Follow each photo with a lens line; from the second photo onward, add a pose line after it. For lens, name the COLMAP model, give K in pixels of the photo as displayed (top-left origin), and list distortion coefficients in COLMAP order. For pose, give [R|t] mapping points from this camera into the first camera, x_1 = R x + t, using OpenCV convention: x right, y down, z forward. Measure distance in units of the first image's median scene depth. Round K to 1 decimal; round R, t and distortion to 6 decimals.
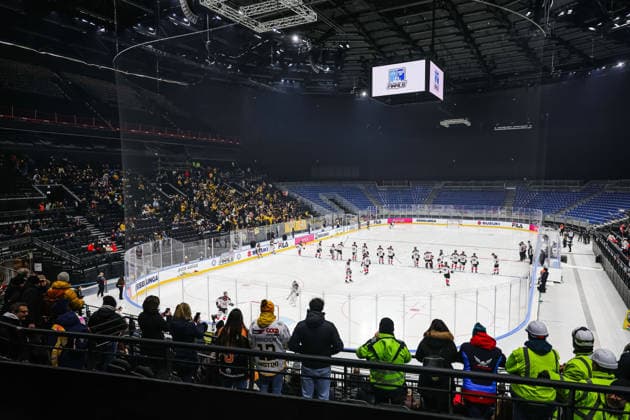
lens RADIAL K [[417.9, 0, 314.4], [0, 417.9, 215.5], [0, 0, 1]] dist [0.003876, 0.000738]
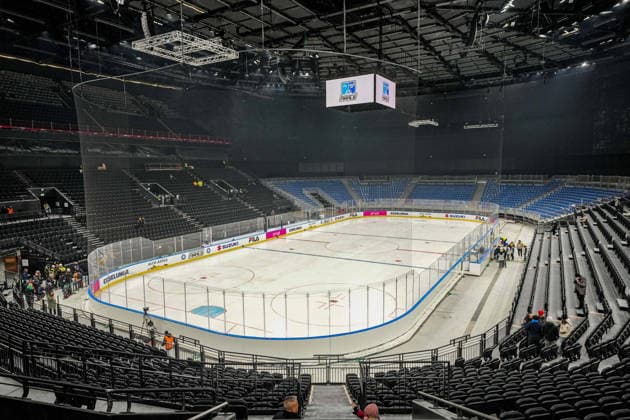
lens RADIAL K [[398.5, 0, 313.3], [0, 398.5, 210.3], [0, 0, 1]] dist [0.026995, 0.000915]
pose [[0.999506, -0.004943, -0.031047, 0.116507], [0.005559, 0.999789, 0.019784, -0.026496], [0.030943, -0.019947, 0.999322, -0.062391]]
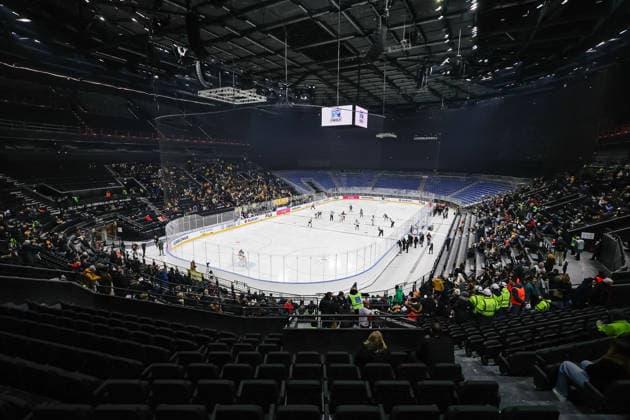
lens RADIAL K [[289.2, 0, 313.0], [0, 289.2, 209.4], [0, 0, 1]] dist [-0.001976, -0.000076]
pose [[0.999872, 0.015663, -0.003267, 0.101528], [-0.015317, 0.996037, 0.087616, -0.053497], [0.004626, -0.087554, 0.996149, -0.129986]]
